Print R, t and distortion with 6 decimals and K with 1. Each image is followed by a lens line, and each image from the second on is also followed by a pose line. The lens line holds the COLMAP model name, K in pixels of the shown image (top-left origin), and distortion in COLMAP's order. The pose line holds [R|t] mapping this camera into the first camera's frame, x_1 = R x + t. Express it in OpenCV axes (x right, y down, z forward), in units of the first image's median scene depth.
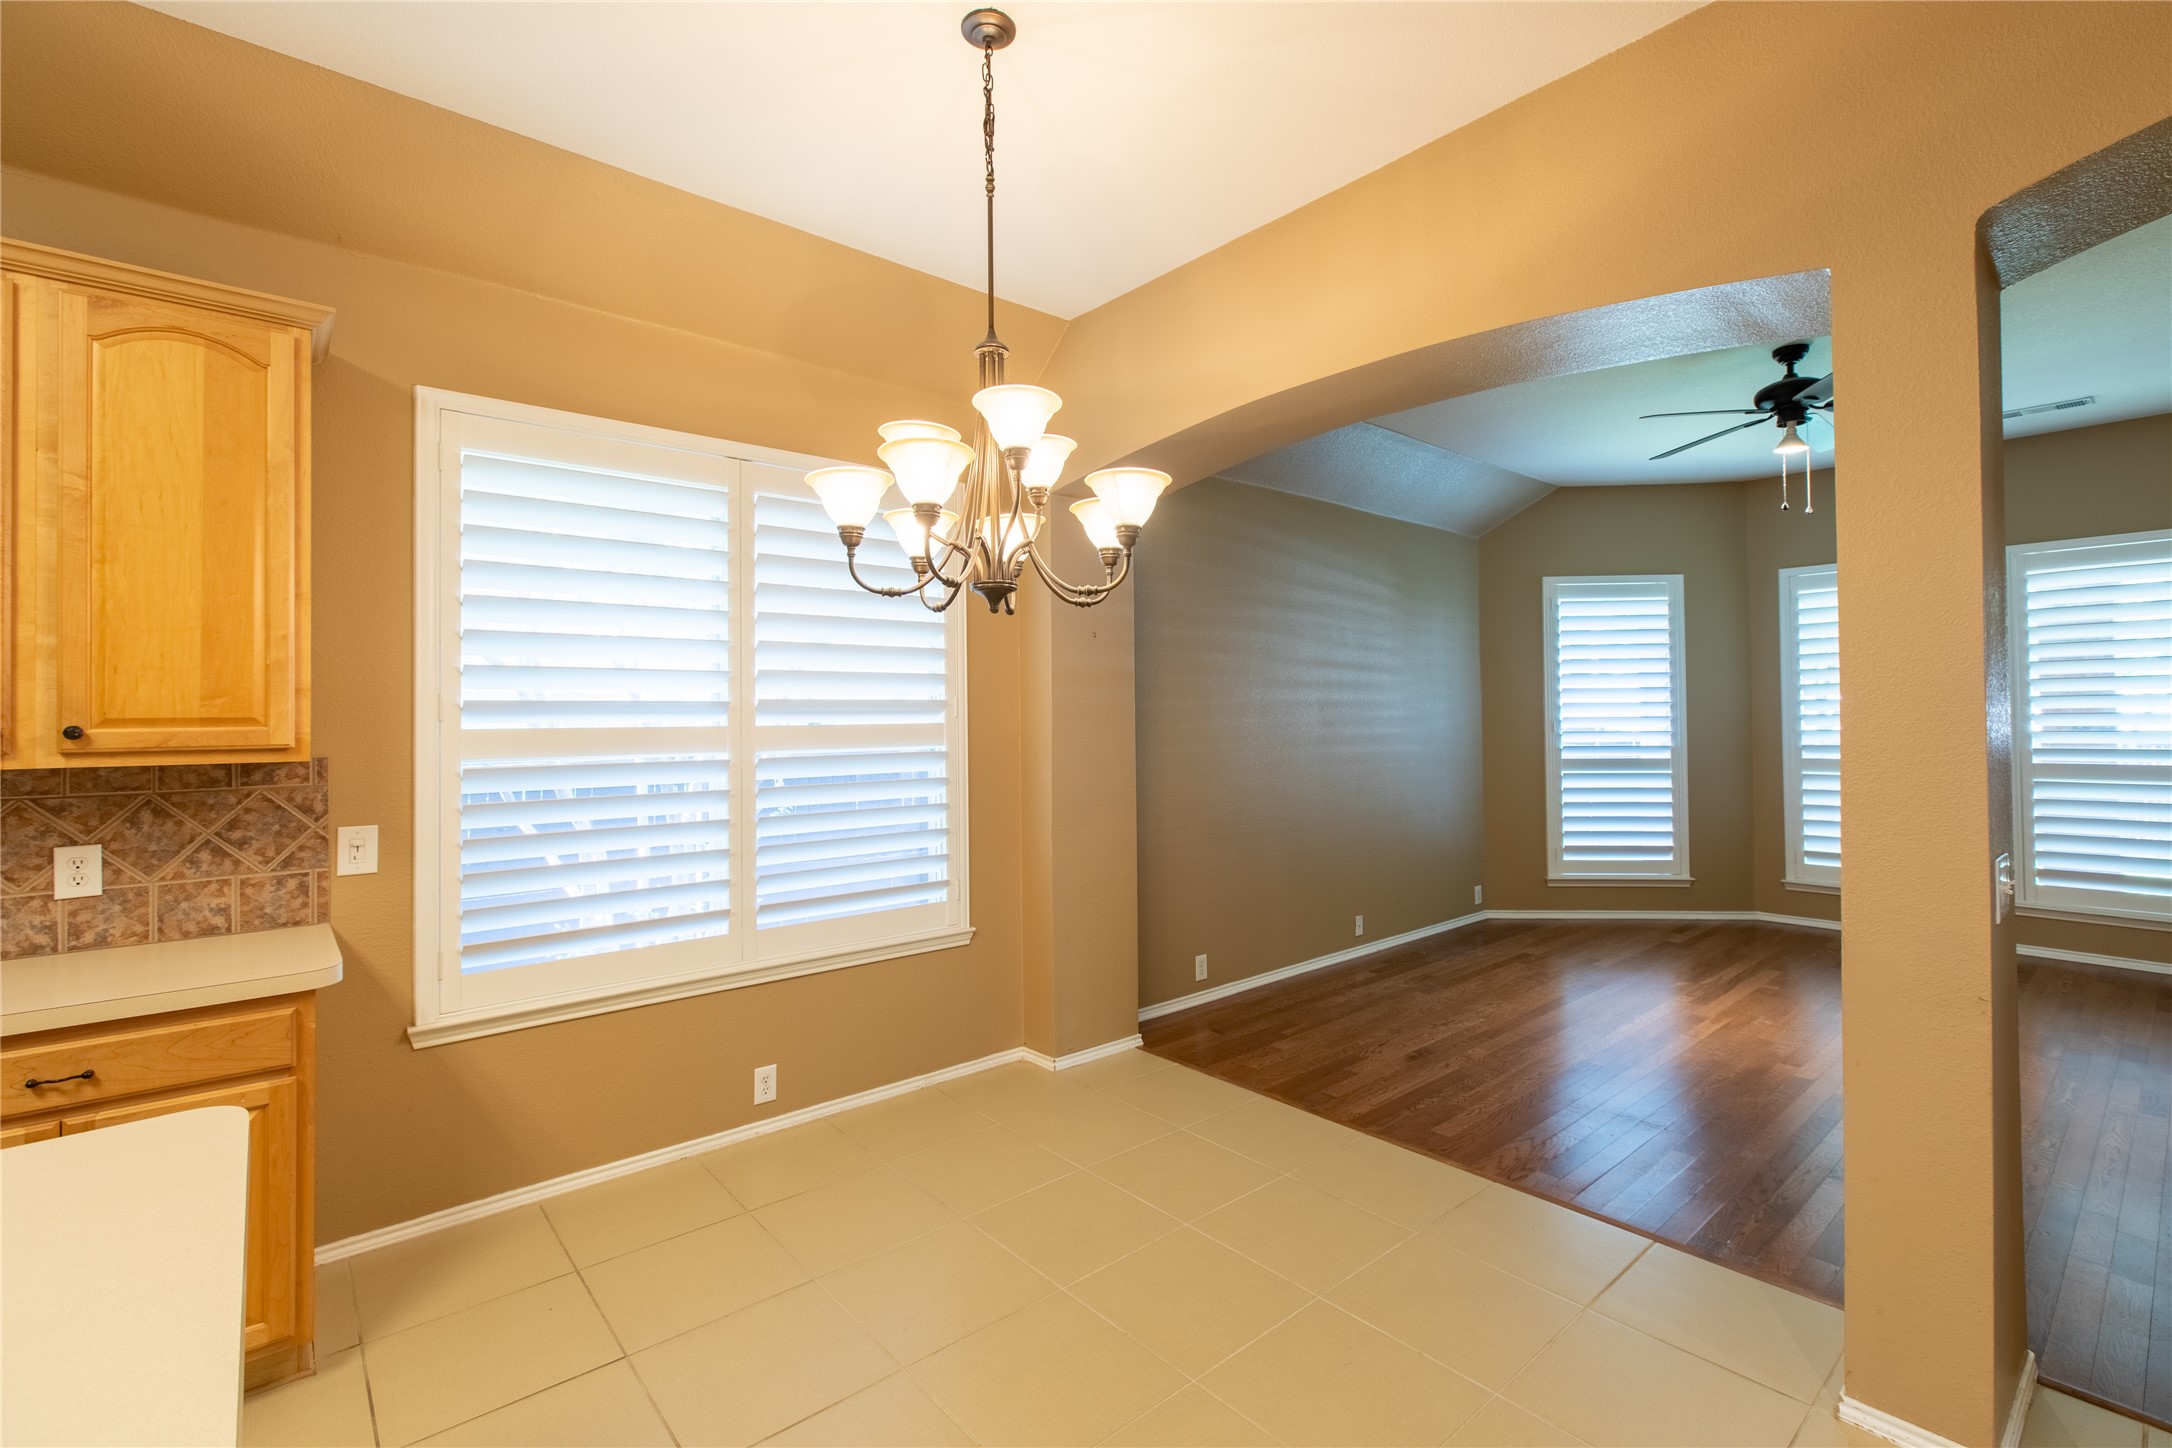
lens RADIAL K [[962.6, 0, 1093.3], [0, 962.6, 702.0], [0, 0, 1]] dist [0.000056, -0.000922]
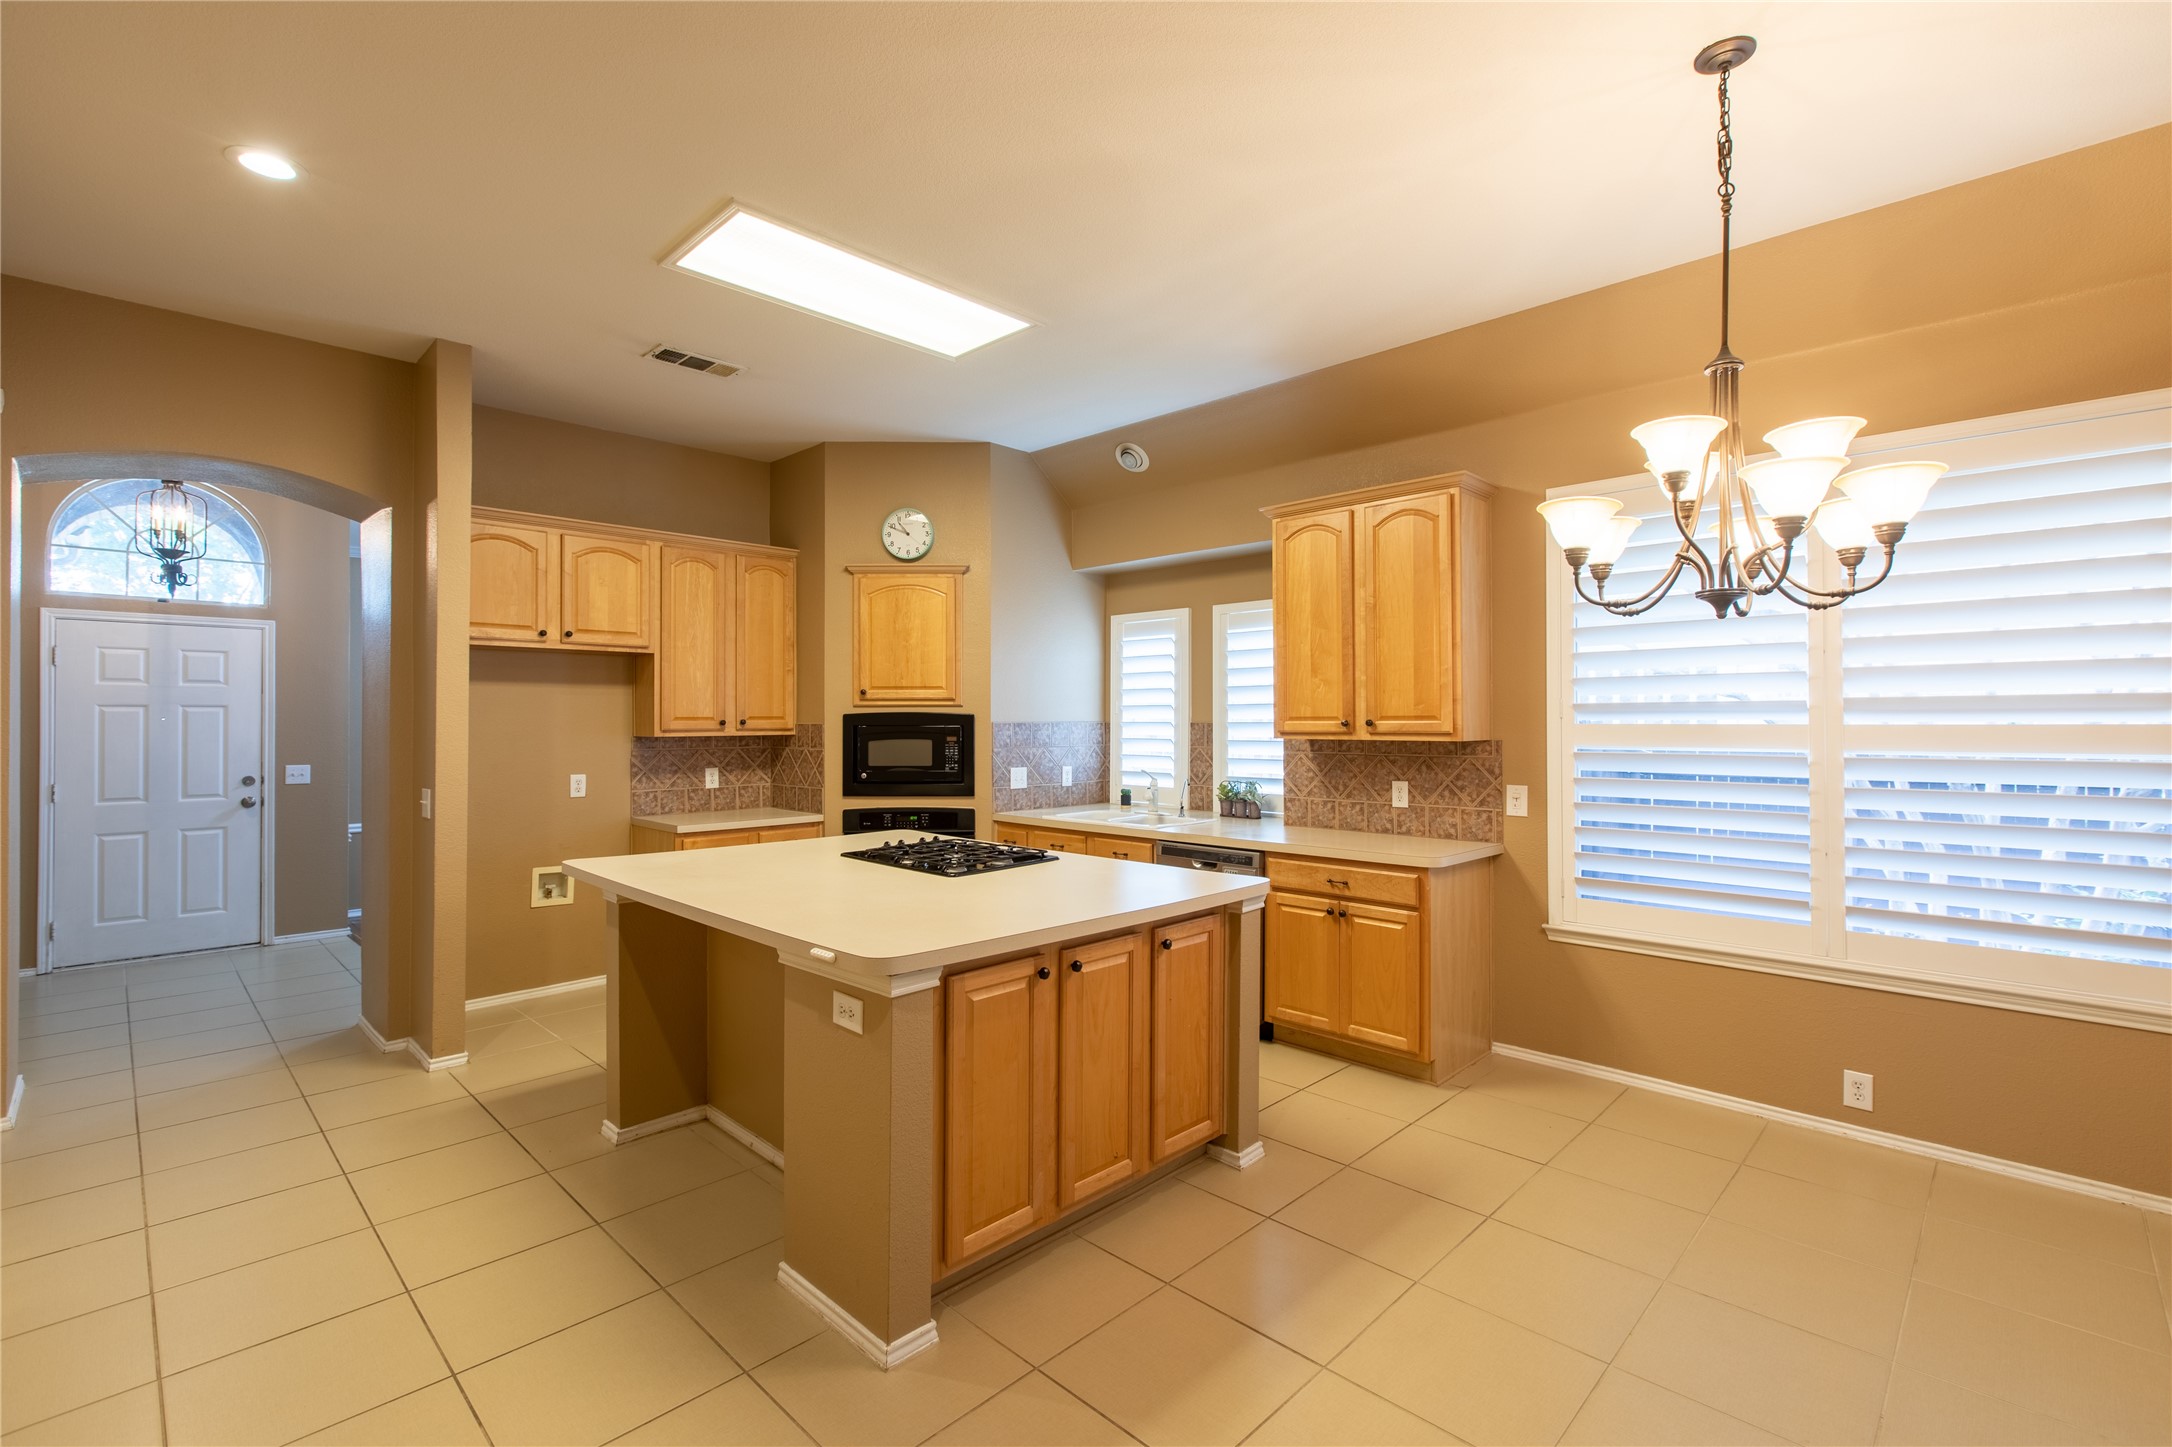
lens RADIAL K [[964.6, 0, 1089.6], [0, 964.6, 712.0], [0, 0, 1]] dist [0.000145, -0.000411]
pose [[0.081979, -0.000699, -0.996634, 0.575100], [0.016262, 0.999868, 0.000636, -0.001388], [0.996501, -0.016259, 0.081979, 0.145379]]
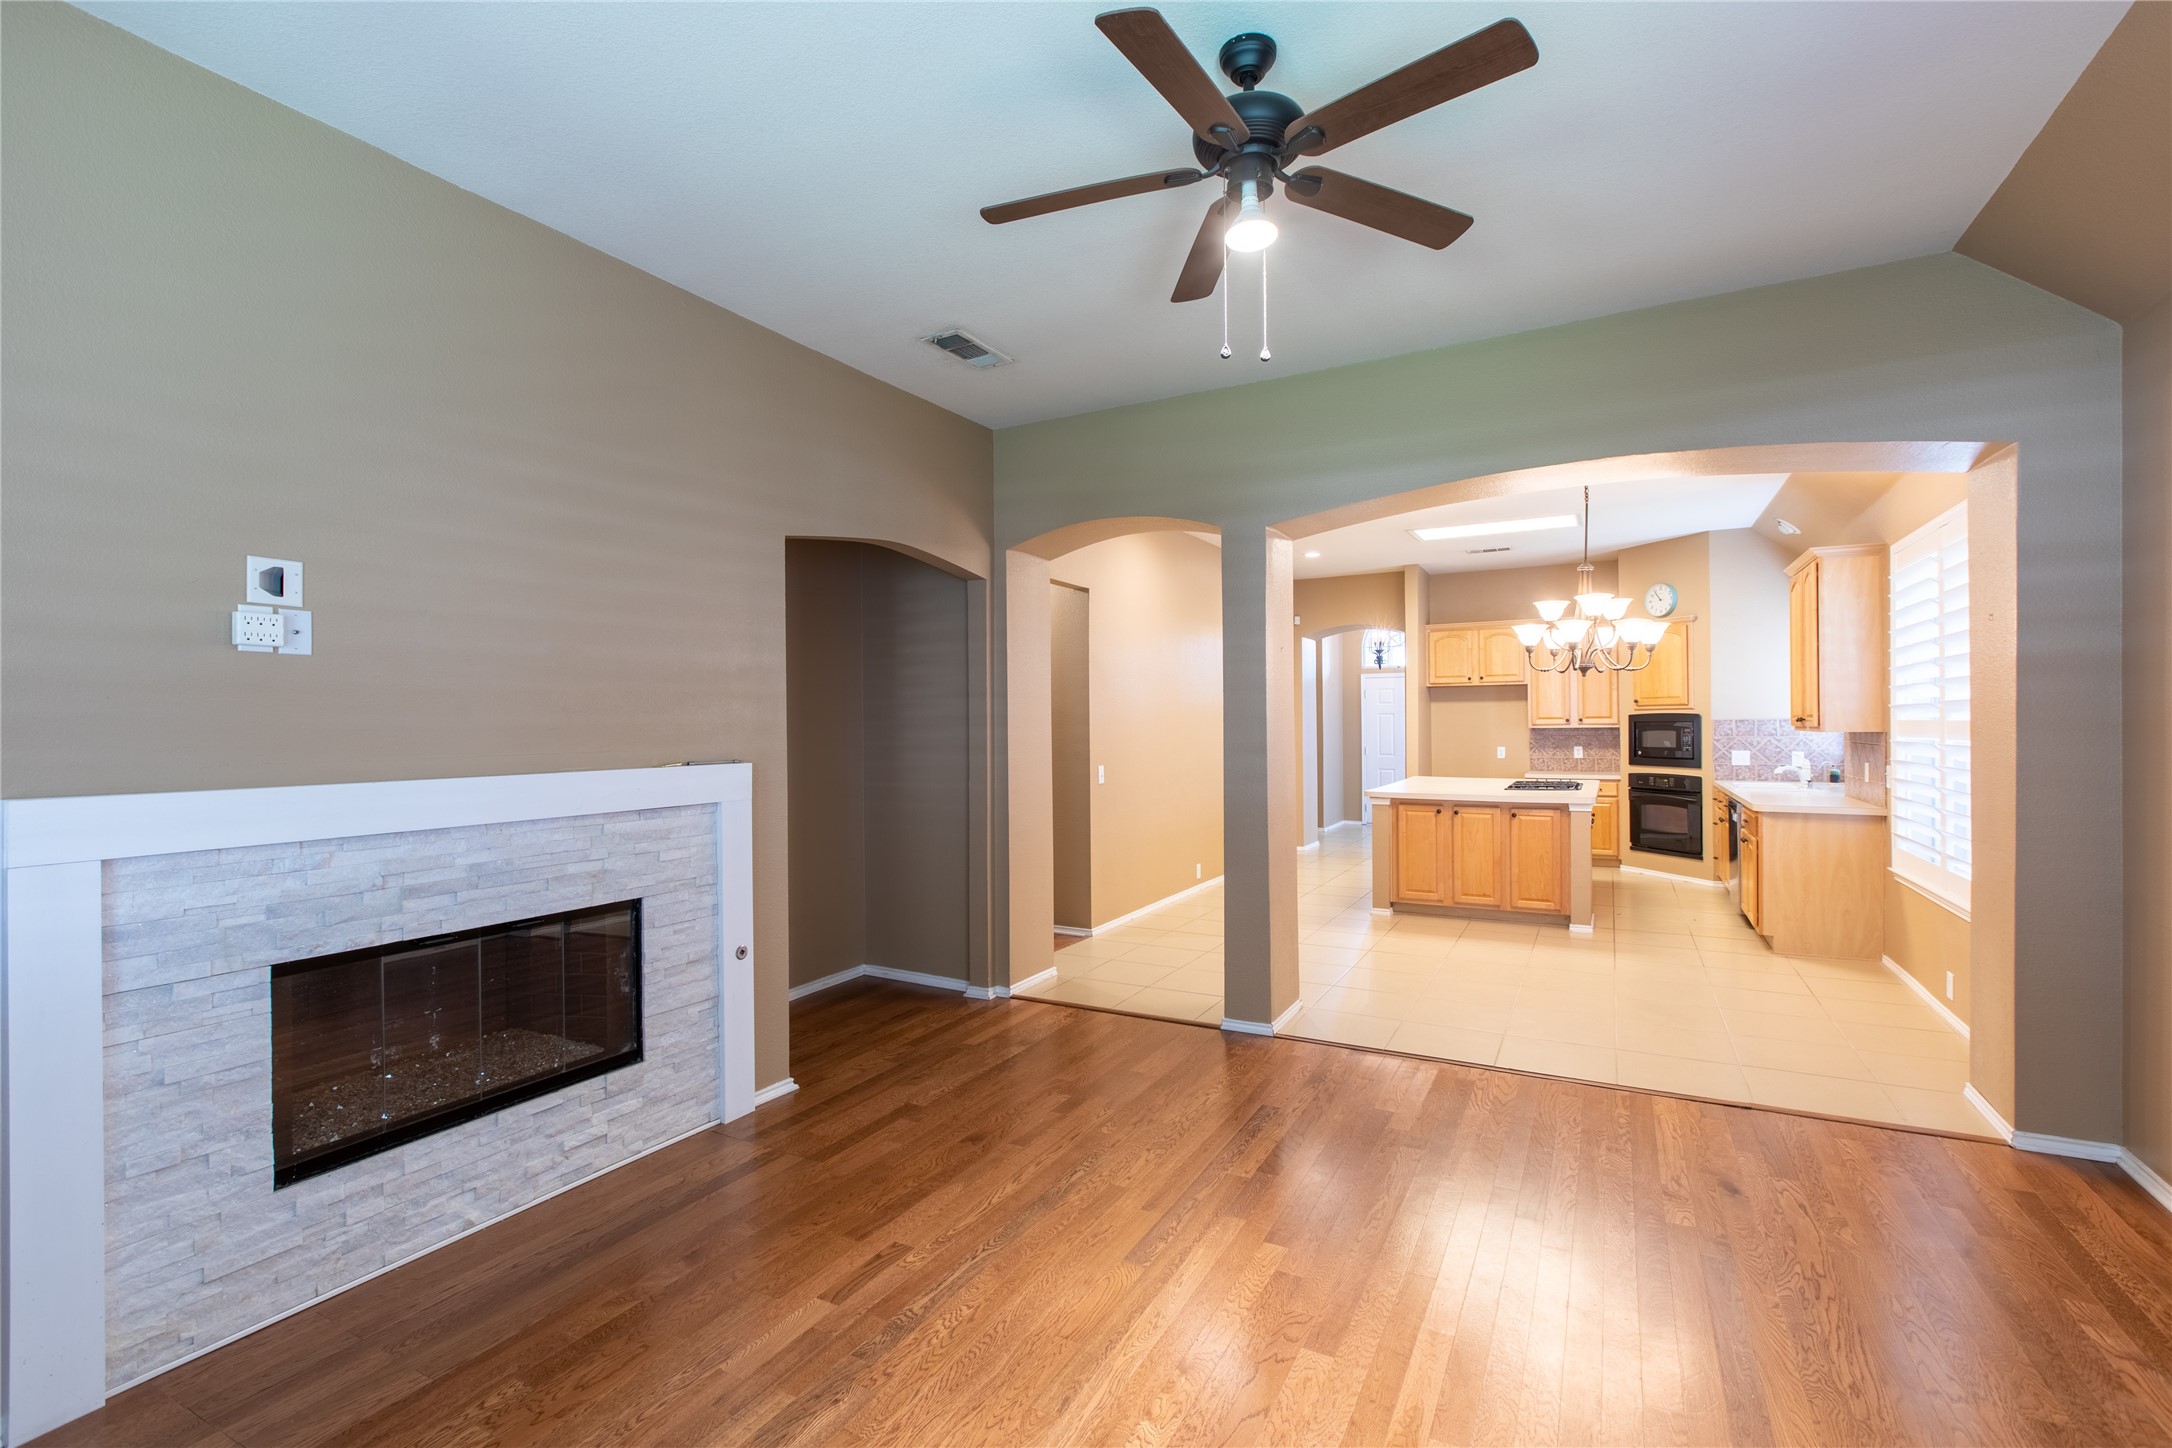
lens RADIAL K [[961.3, 0, 1089.7], [0, 961.3, 722.6], [0, 0, 1]] dist [0.000901, -0.001081]
pose [[-0.935266, 0.016671, -0.353553, 1.263541], [0.022495, 0.999670, -0.012369, 0.017568], [0.353230, -0.019522, -0.935333, 1.844837]]
